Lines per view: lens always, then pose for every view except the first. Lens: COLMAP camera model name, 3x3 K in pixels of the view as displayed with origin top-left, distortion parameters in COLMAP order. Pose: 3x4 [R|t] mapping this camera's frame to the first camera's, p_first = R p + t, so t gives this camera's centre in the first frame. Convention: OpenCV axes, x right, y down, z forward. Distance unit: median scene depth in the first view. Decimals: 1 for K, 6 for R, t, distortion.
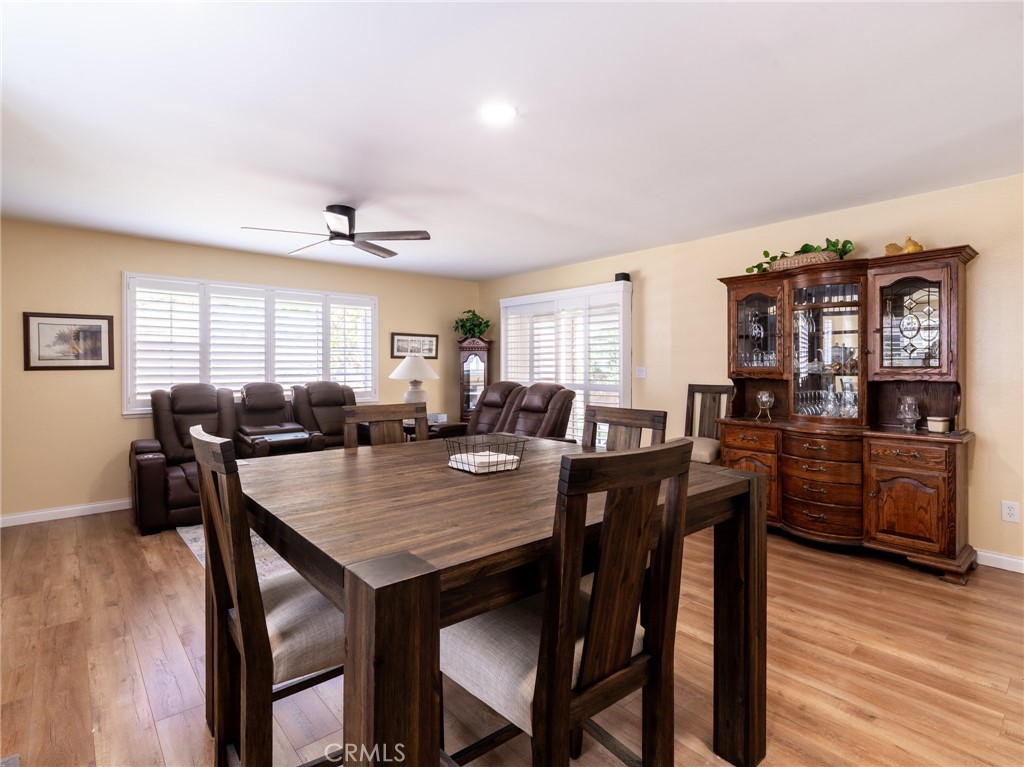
lens RADIAL K [[504.9, 0, 511.1], [0, 504.9, 368.7], [0, 0, 1]] dist [-0.002279, -0.000320]
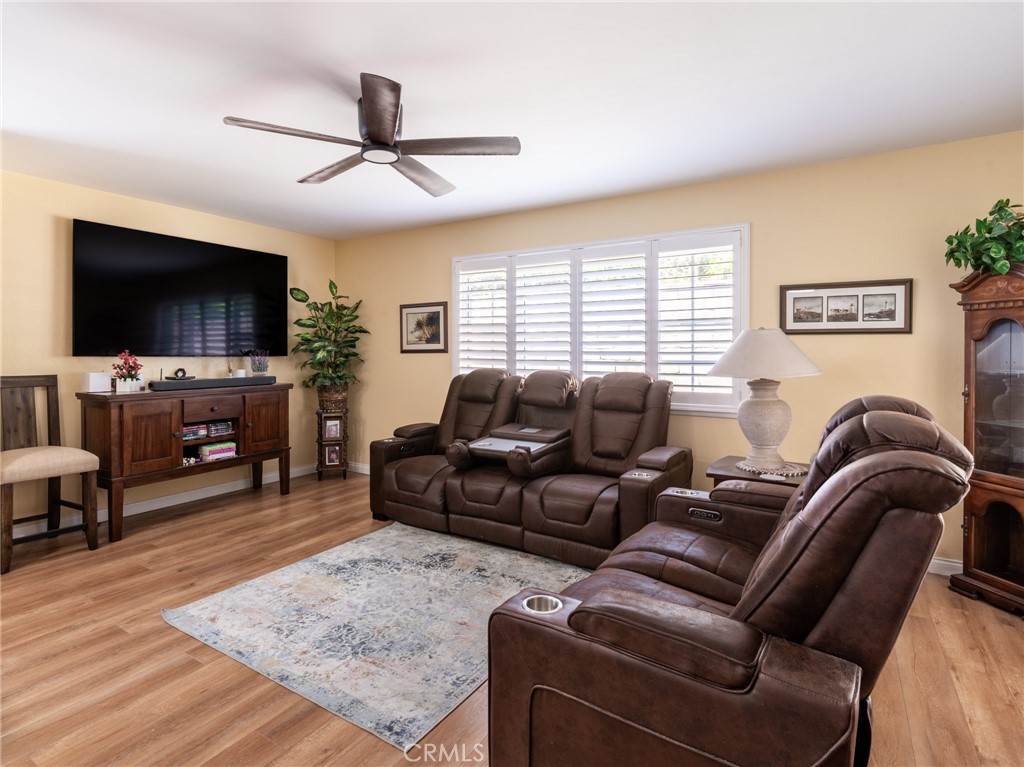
lens RADIAL K [[533.0, 0, 512.0], [0, 533.0, 351.2], [0, 0, 1]] dist [-0.000726, -0.000281]
pose [[0.289618, -0.000211, -0.957142, 0.304639], [-0.006396, 0.999977, -0.002156, -0.000562], [0.957121, 0.006746, 0.289610, 0.811873]]
